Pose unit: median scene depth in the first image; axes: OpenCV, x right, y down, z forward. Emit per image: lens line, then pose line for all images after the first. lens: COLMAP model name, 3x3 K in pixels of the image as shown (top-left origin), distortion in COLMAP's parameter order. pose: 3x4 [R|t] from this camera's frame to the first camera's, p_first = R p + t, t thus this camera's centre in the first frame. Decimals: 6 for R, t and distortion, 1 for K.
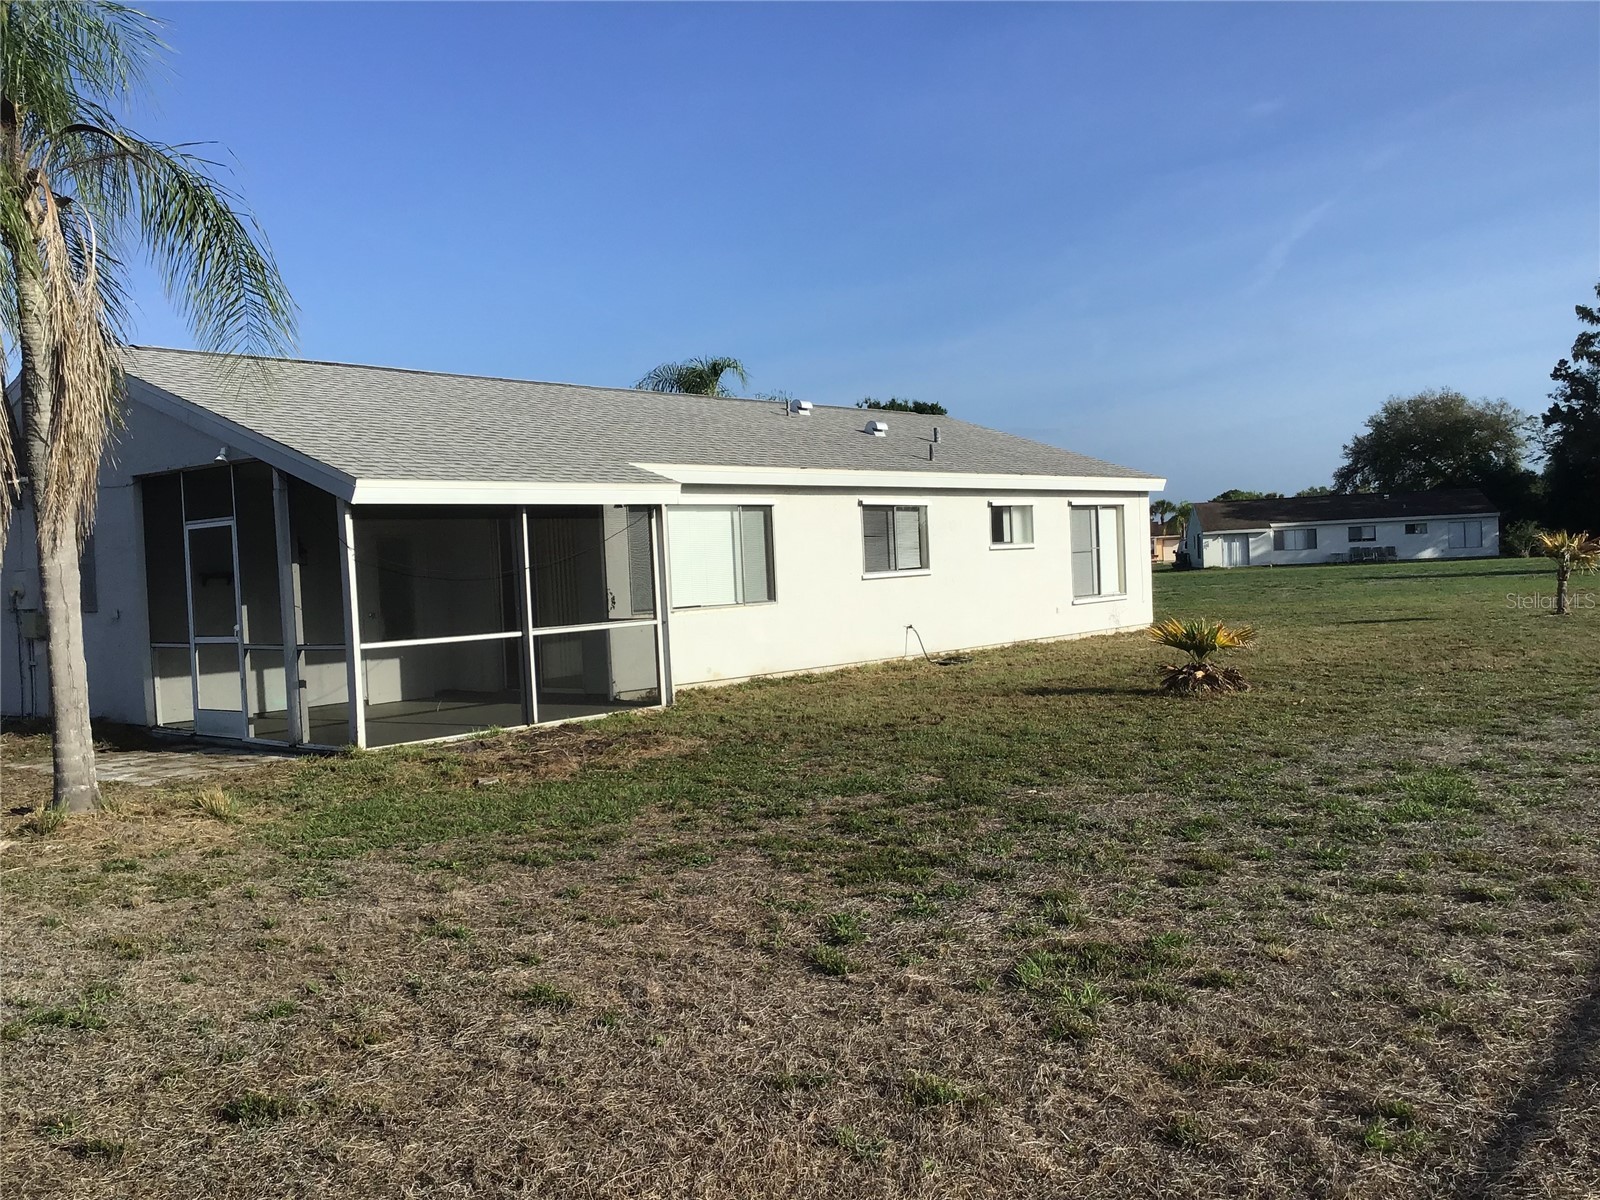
lens RADIAL K [[1449.4, 0, 792.4], [0, 1449.4, 607.0], [0, 0, 1]] dist [0.046680, 0.000000]
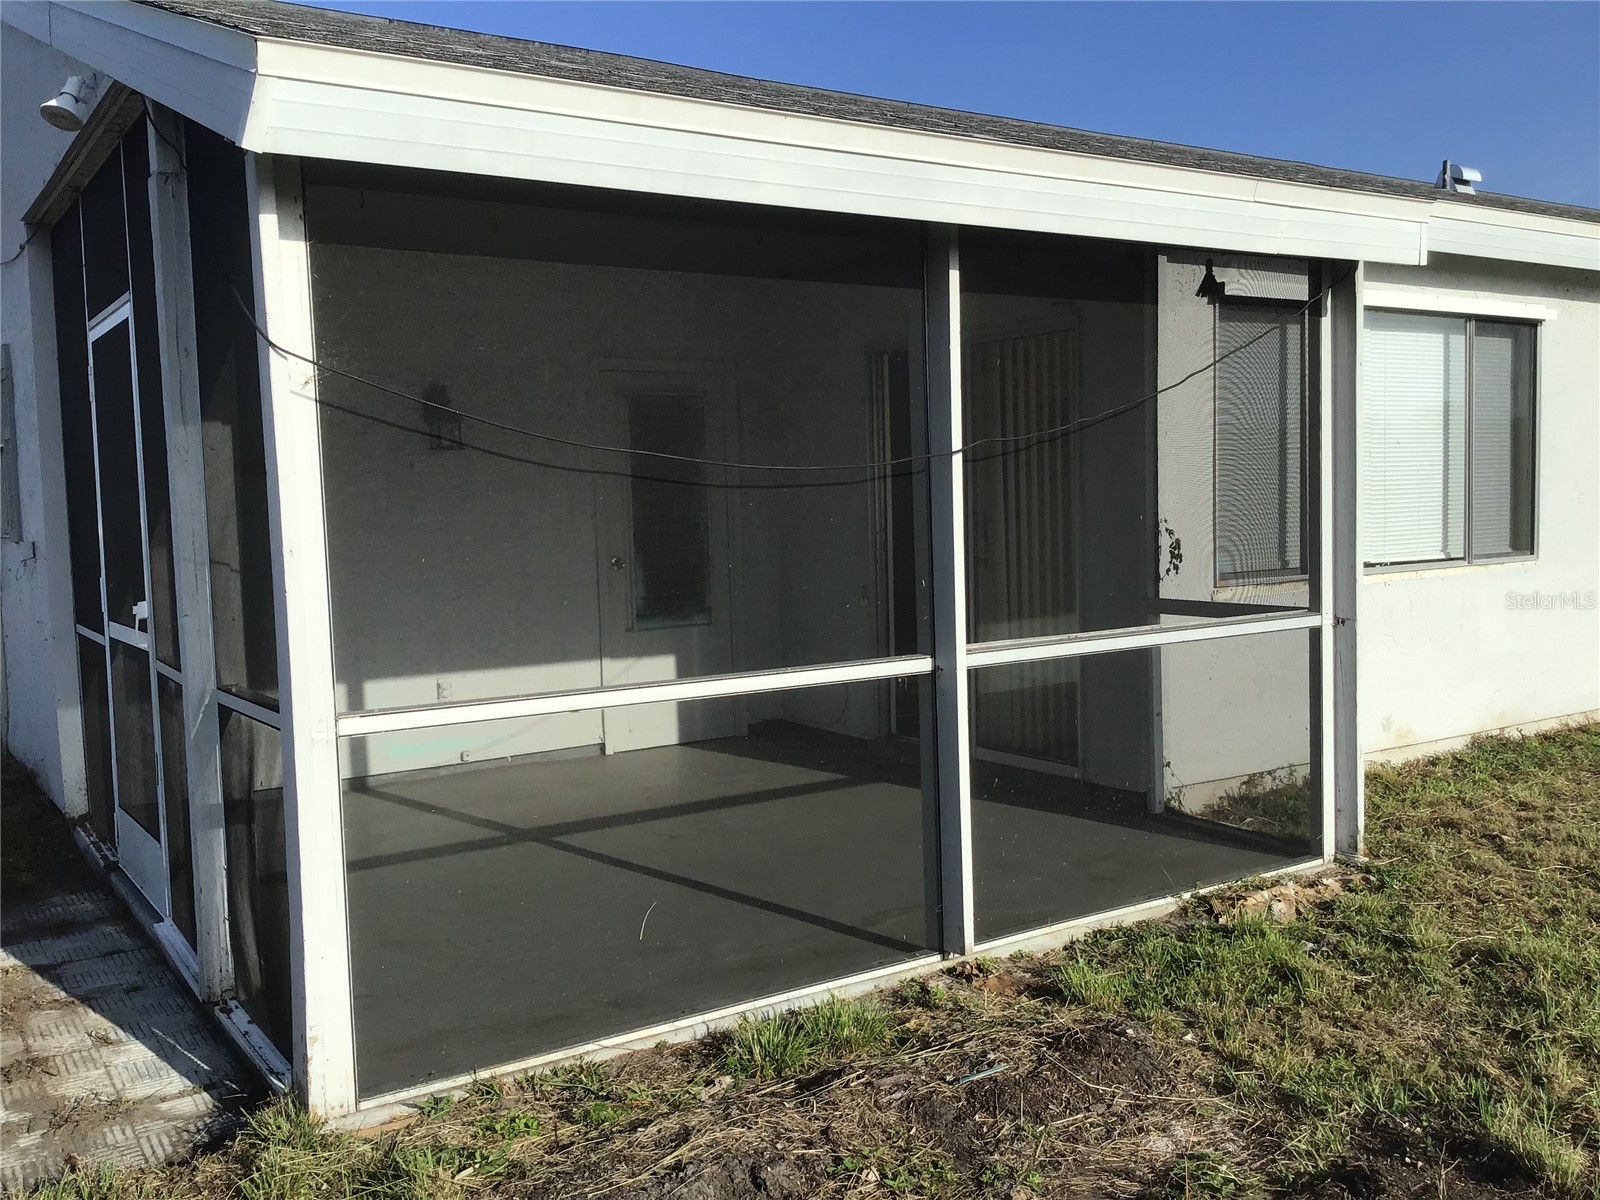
lens RADIAL K [[1449.4, 0, 793.9], [0, 1449.4, 599.8], [0, 0, 1]] dist [0.046680, 0.000000]
pose [[0.961792, 0.037999, -0.271131, -0.121067], [-0.024138, 0.998234, 0.054276, -0.010344], [0.272714, -0.045657, 0.961011, 0.639970]]
